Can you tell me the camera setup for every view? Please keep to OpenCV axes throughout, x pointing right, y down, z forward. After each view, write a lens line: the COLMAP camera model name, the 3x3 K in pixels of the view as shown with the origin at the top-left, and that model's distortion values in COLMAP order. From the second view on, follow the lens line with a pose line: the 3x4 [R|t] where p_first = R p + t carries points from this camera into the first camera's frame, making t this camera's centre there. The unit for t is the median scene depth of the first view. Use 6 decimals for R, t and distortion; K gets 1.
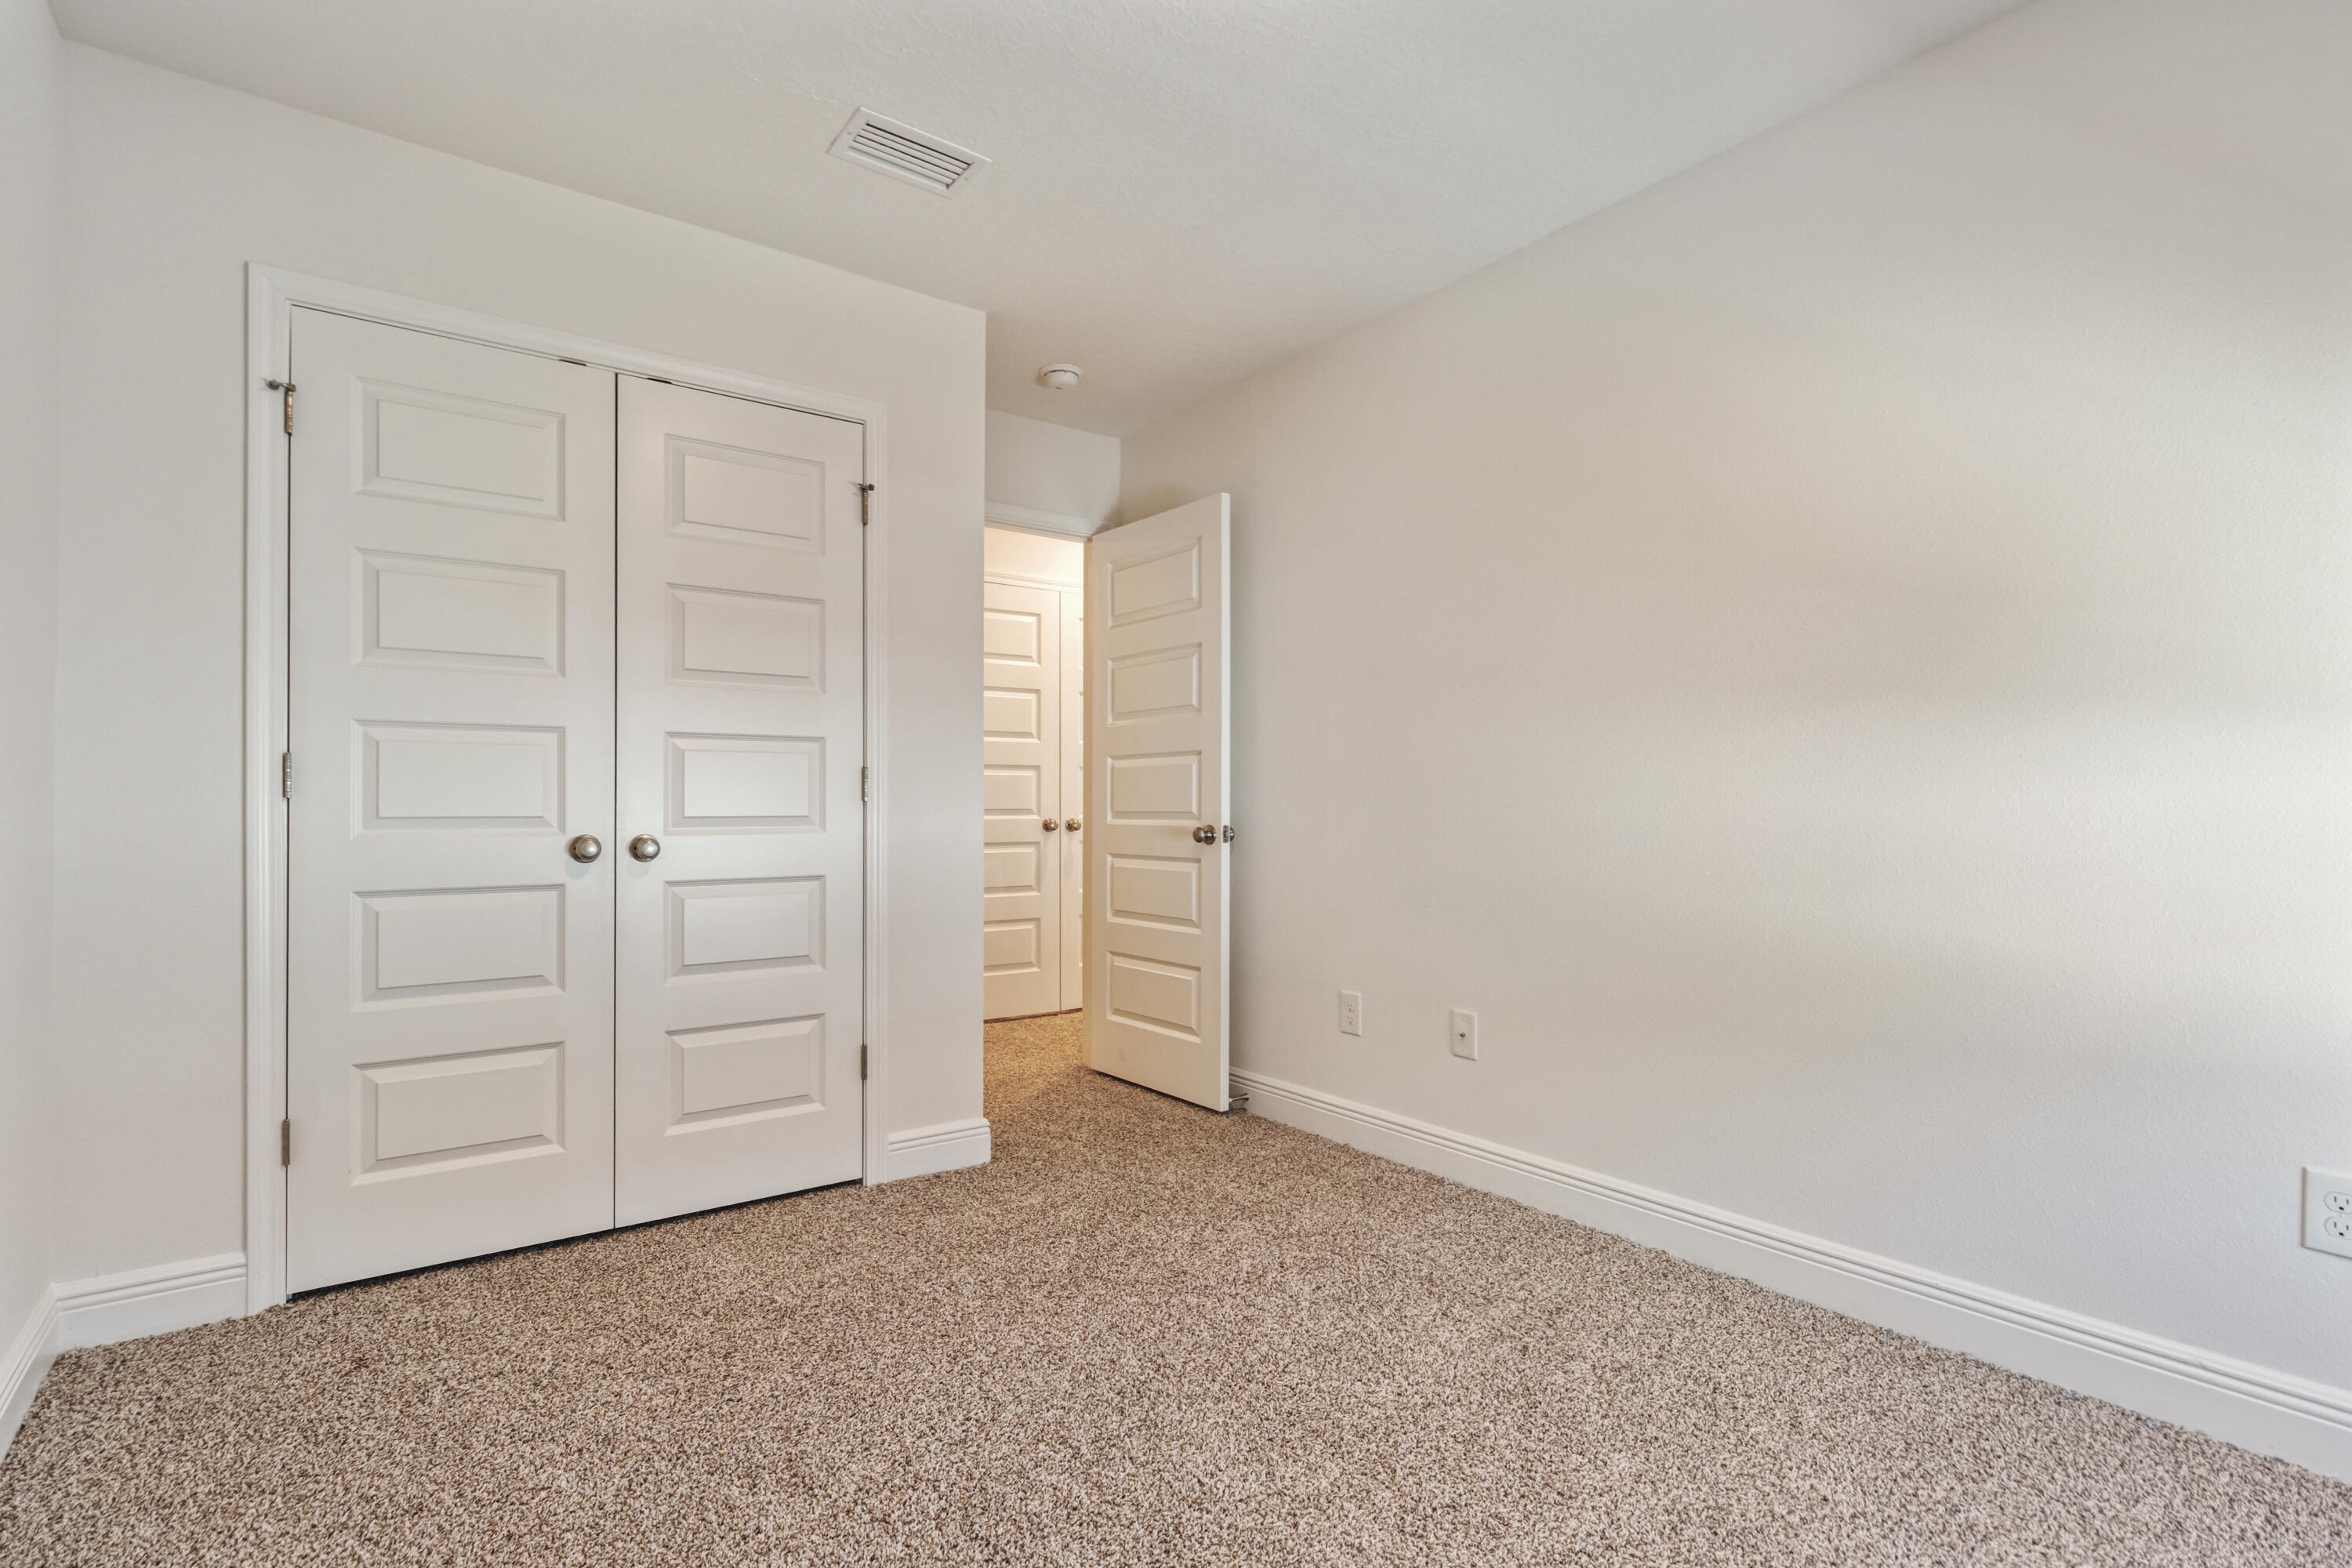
lens RADIAL K [[1102.5, 0, 1180.9], [0, 1102.5, 793.0], [0, 0, 1]] dist [0.002300, -0.000327]
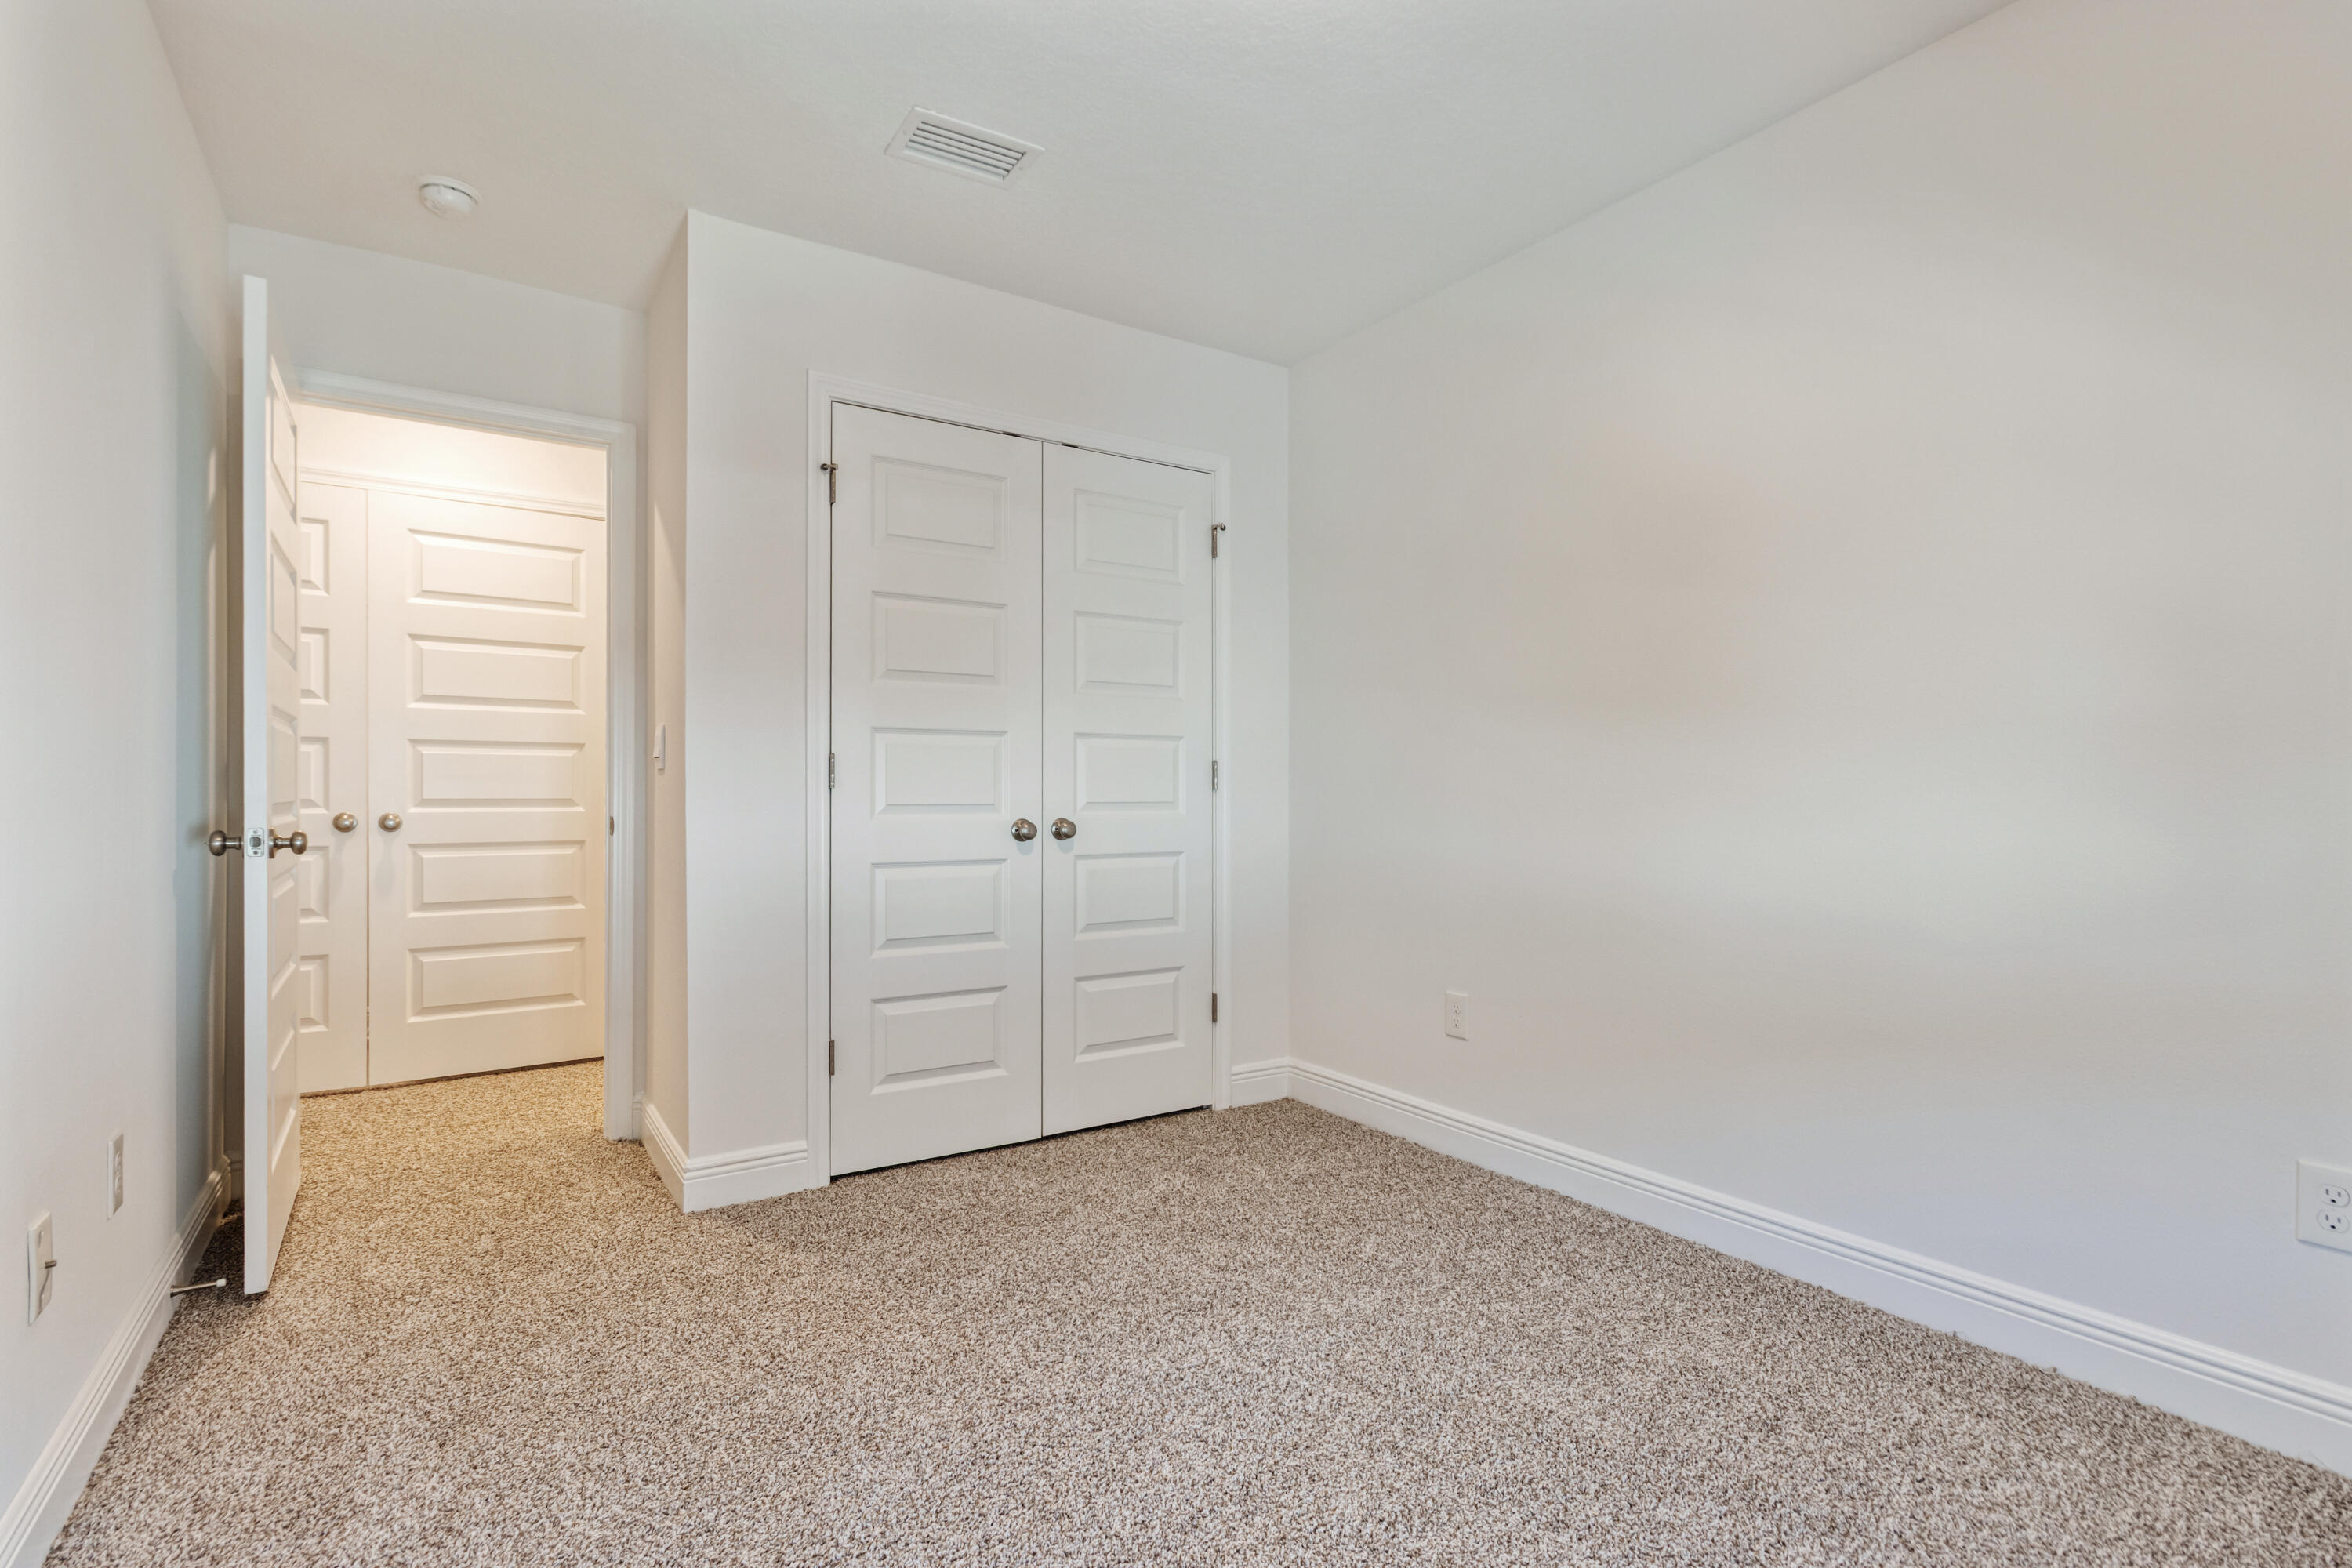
lens RADIAL K [[1102.5, 0, 1166.8], [0, 1102.5, 809.1], [0, 0, 1]] dist [0.002300, -0.000327]
pose [[0.998446, -0.001385, -0.055717, -0.266022], [0.002734, 0.999705, 0.024130, -0.002703], [0.055667, -0.024244, 0.998155, -0.195135]]
